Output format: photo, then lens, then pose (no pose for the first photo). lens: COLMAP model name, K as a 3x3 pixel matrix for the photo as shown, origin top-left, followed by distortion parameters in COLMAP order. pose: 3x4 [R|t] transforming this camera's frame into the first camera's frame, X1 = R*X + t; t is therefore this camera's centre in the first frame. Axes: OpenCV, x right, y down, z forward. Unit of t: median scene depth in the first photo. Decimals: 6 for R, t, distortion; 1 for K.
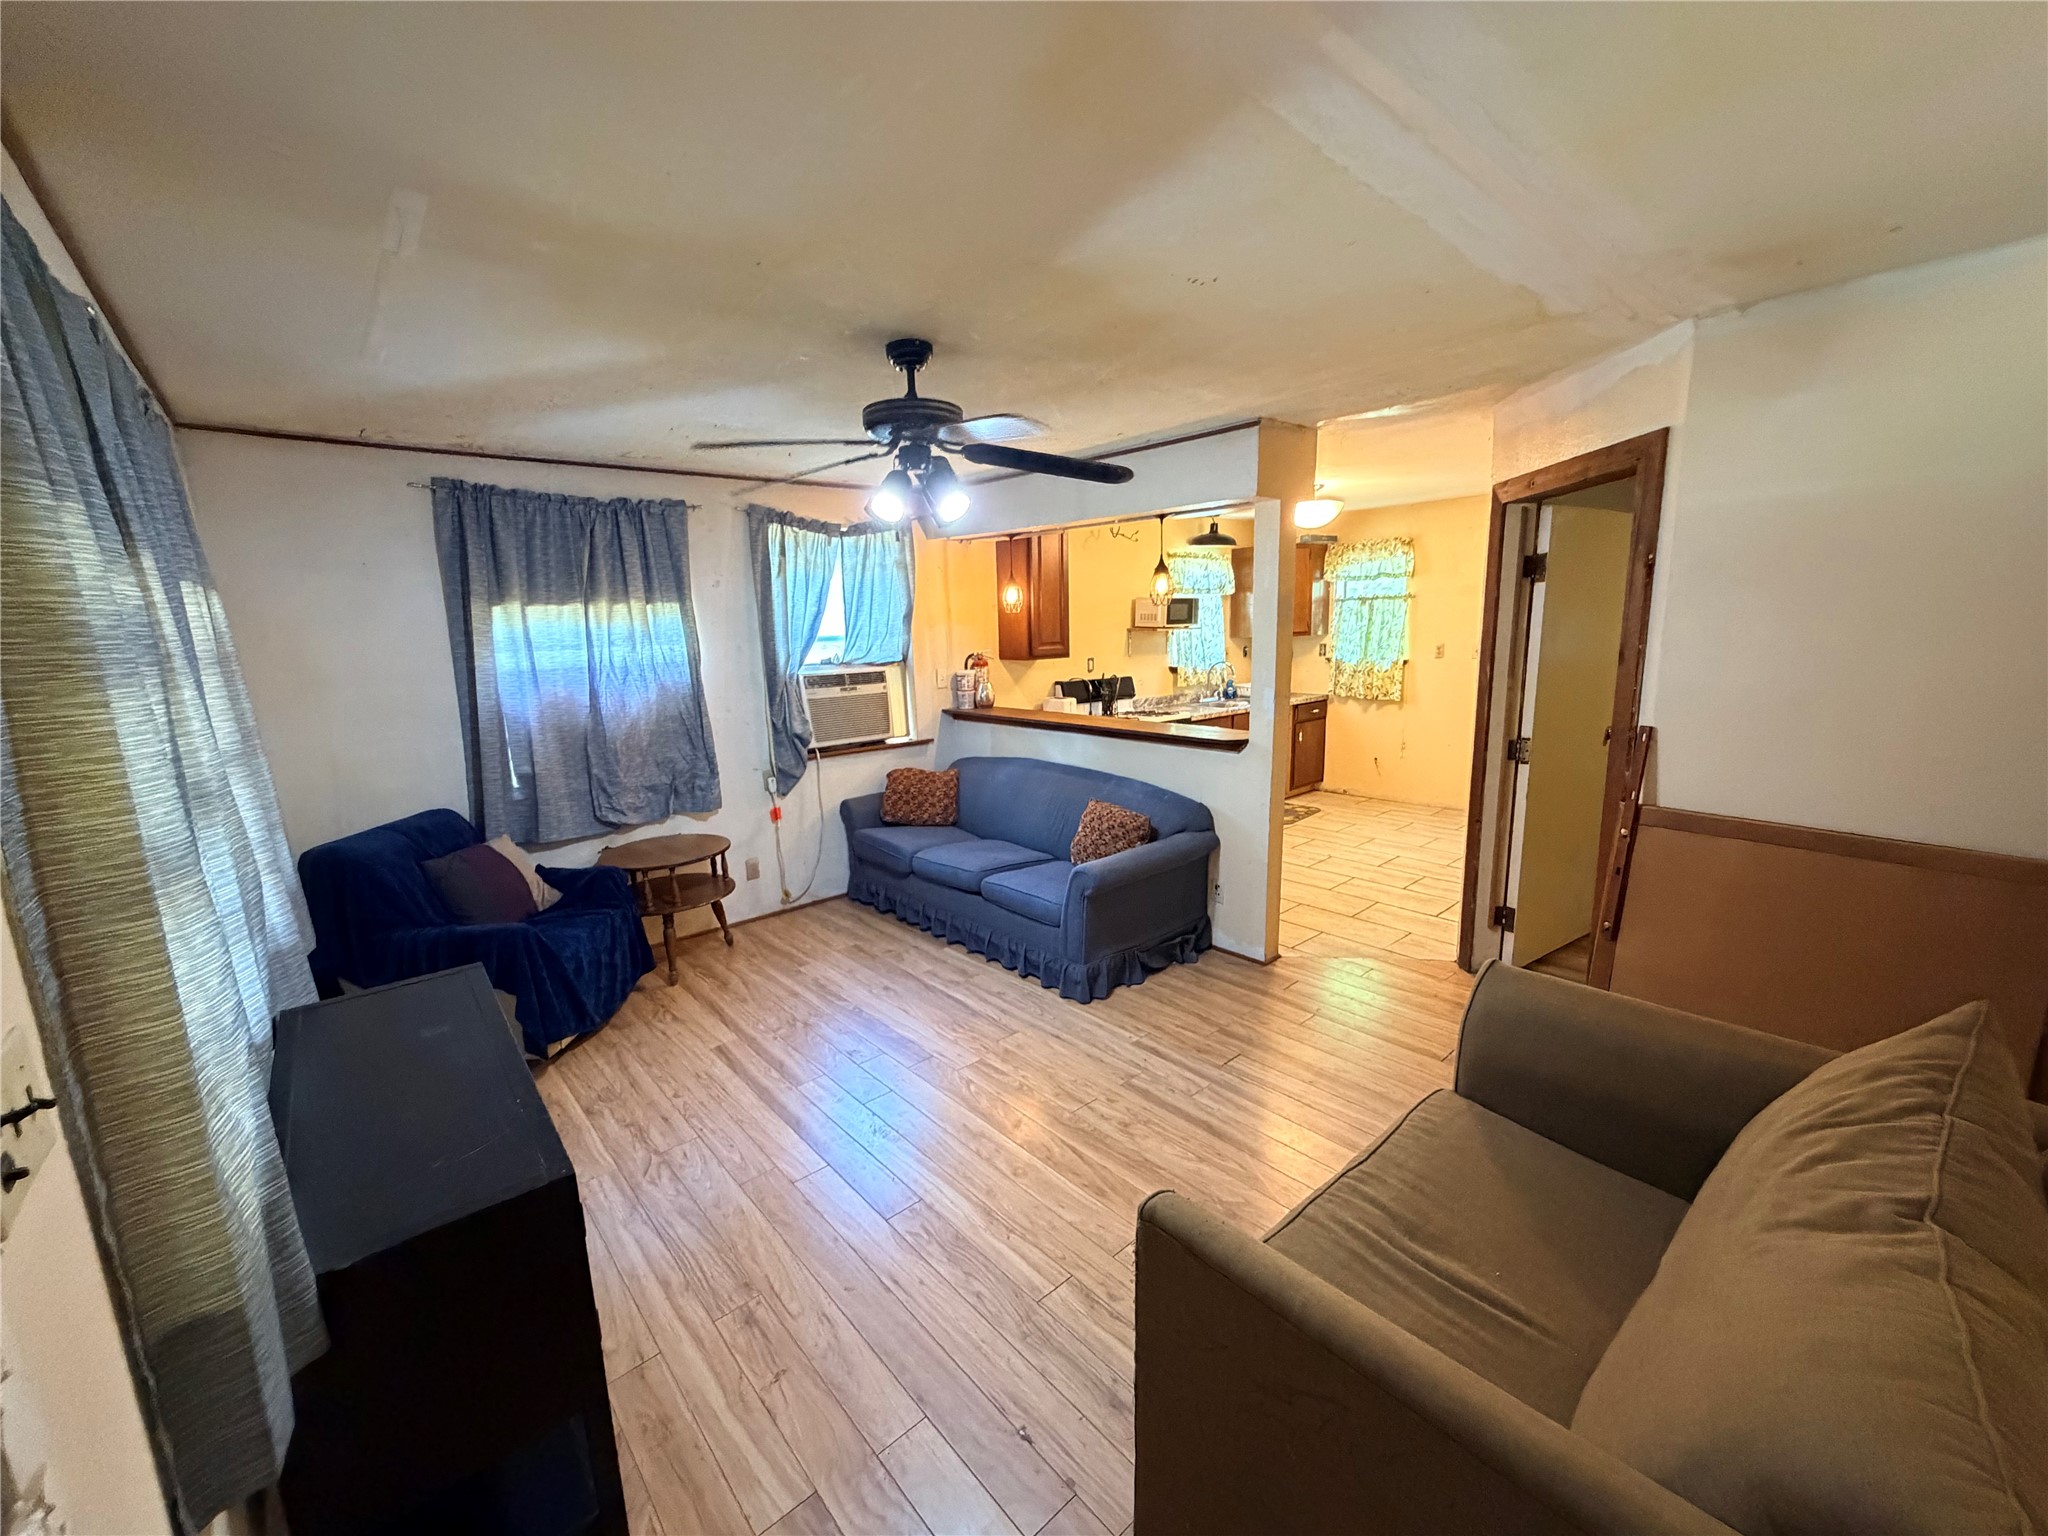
lens RADIAL K [[815.7, 0, 1021.7], [0, 815.7, 776.9], [0, 0, 1]] dist [0.000966, -0.000207]
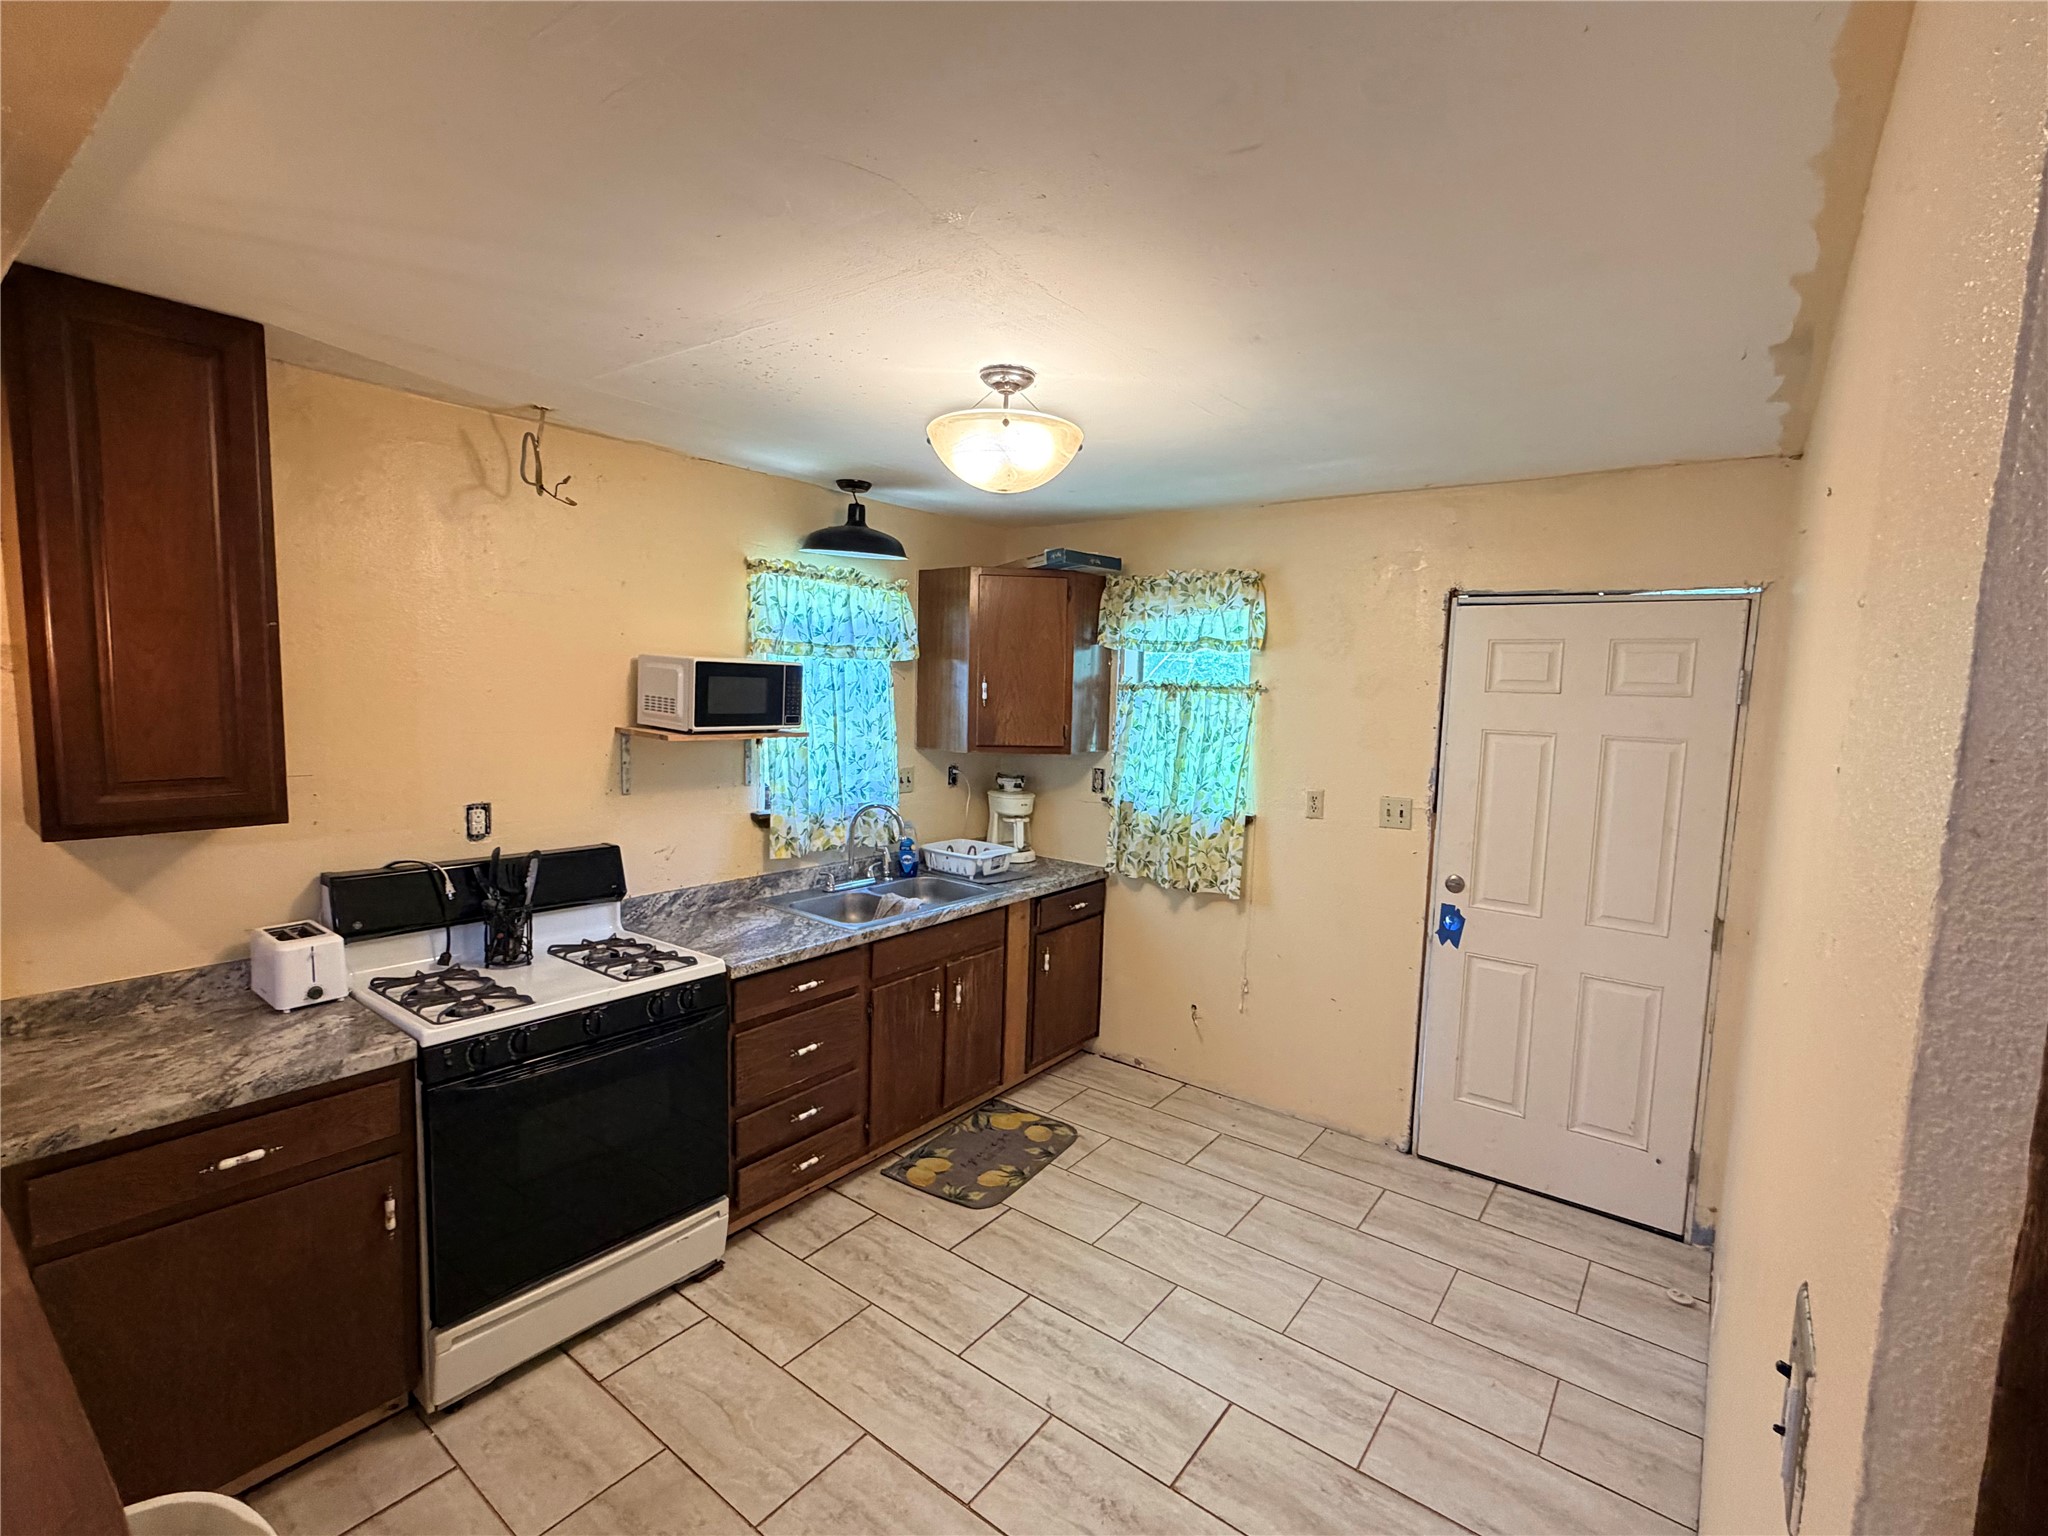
lens RADIAL K [[925.8, 0, 1031.4], [0, 925.8, 767.3], [0, 0, 1]] dist [-0.005647, -0.000190]
pose [[0.978808, 0.041448, 0.200544, 0.347183], [-0.022540, 0.995158, -0.095665, -0.175986], [-0.203538, 0.089117, 0.975003, 0.730525]]
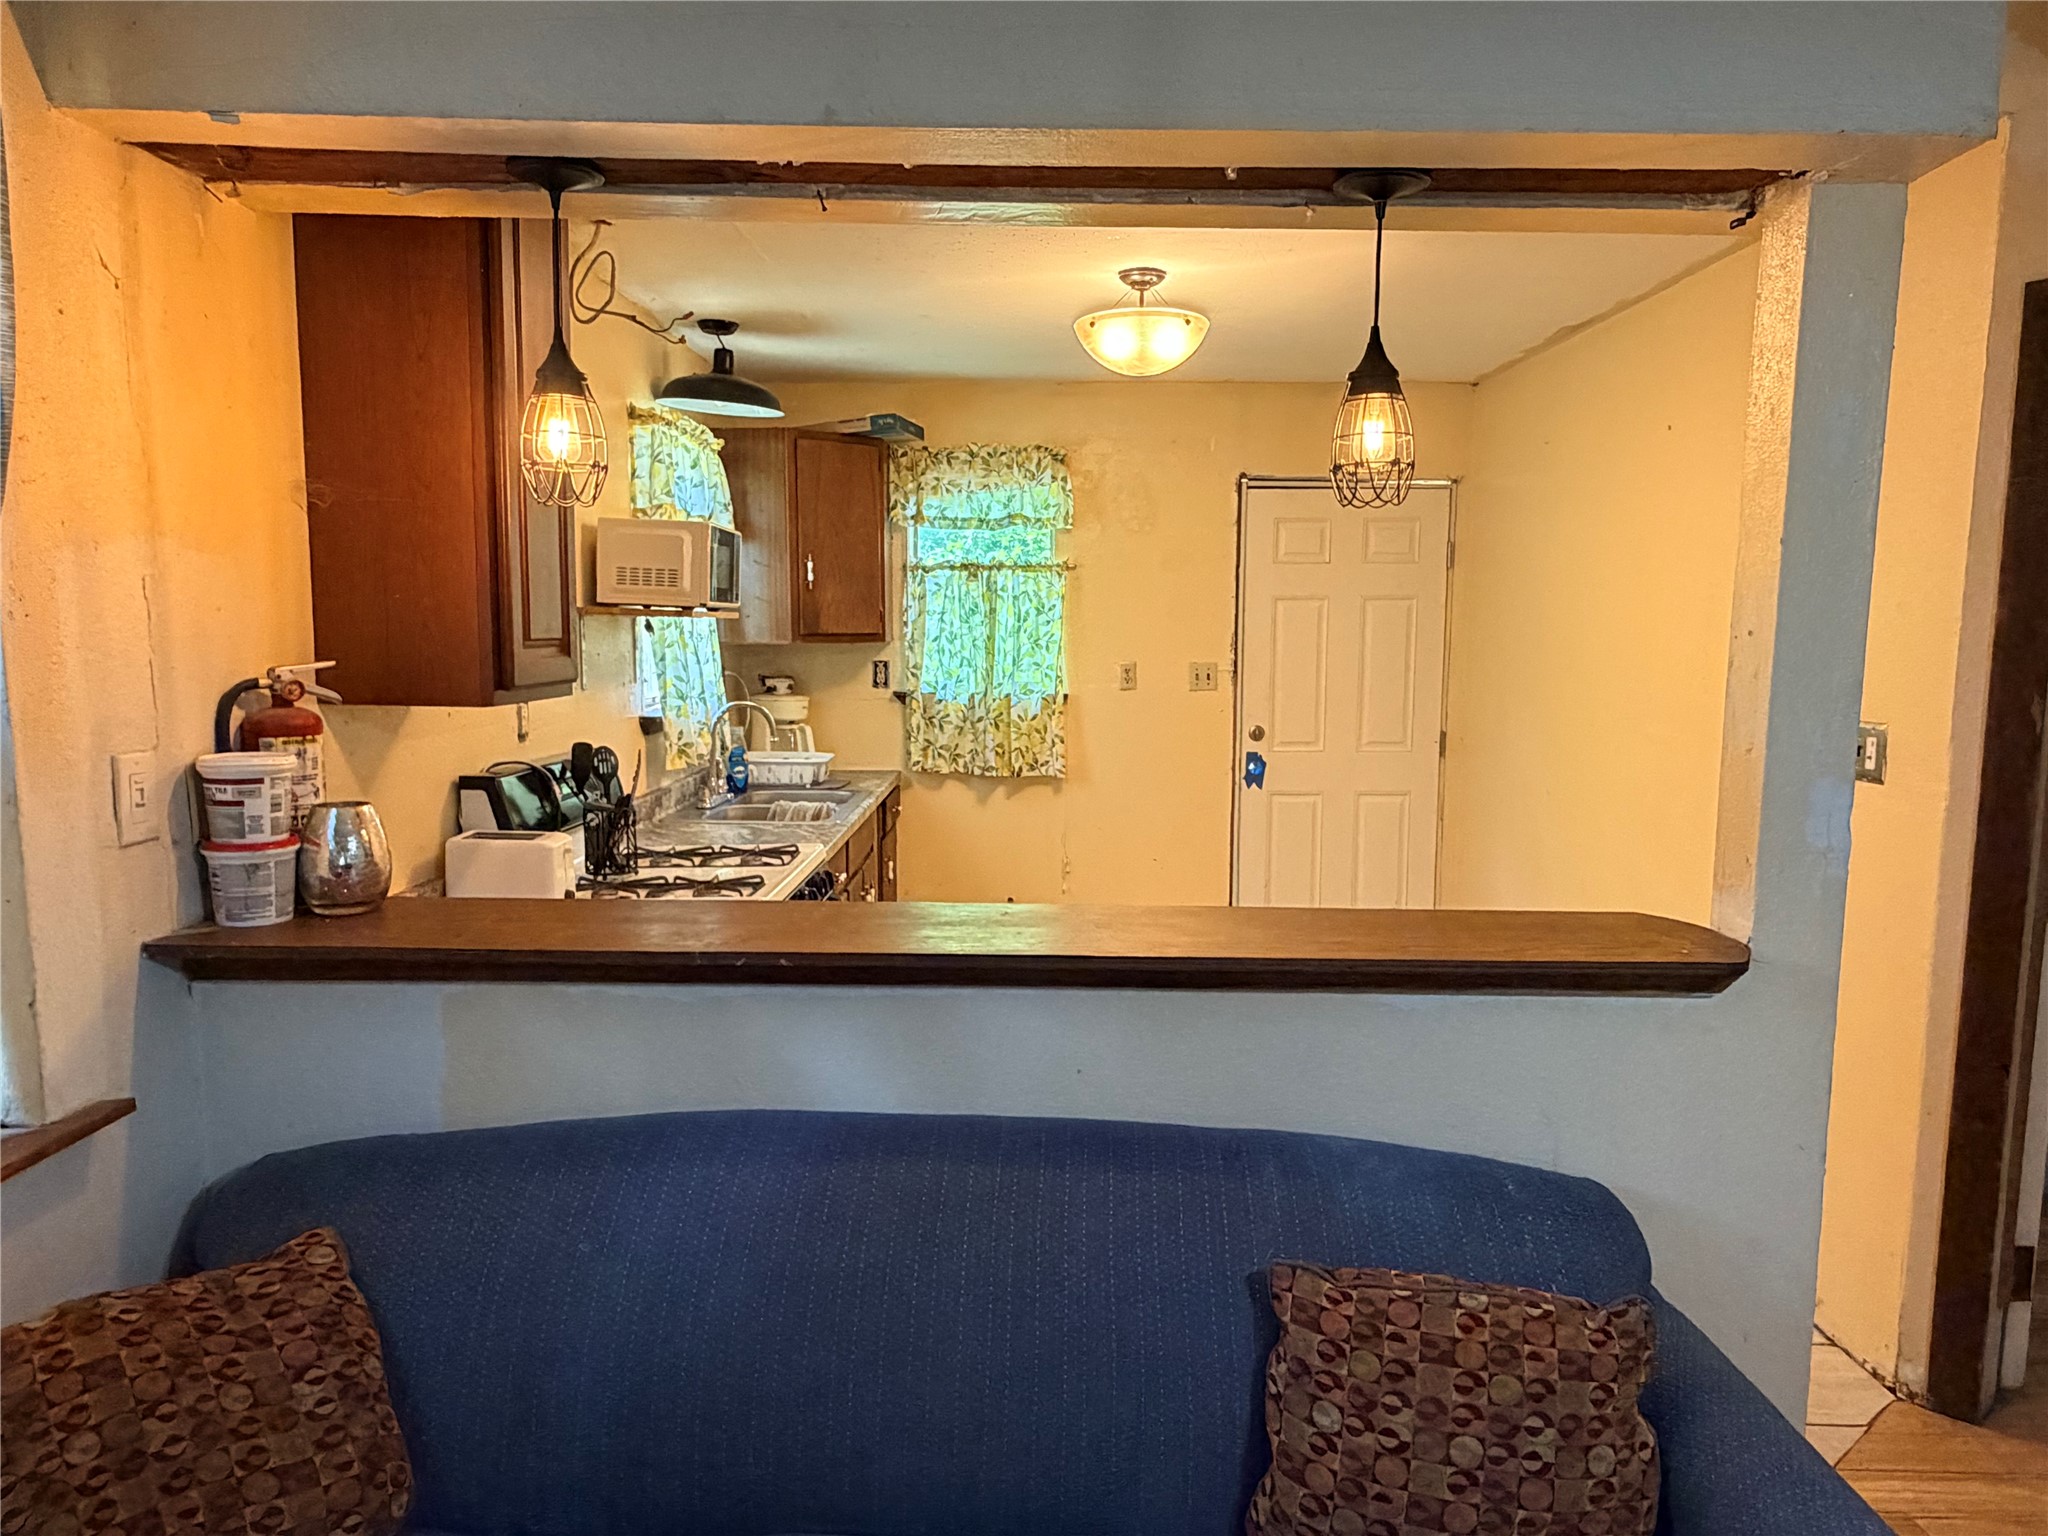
lens RADIAL K [[1370.3, 0, 1015.4], [0, 1370.3, 780.6], [0, 0, 1]] dist [-0.000111, -0.000433]
pose [[0.672270, -0.053697, 0.738356, -0.243311], [0.113259, 0.993085, -0.030900, -0.105140], [-0.731591, 0.104398, 0.673703, 0.712341]]
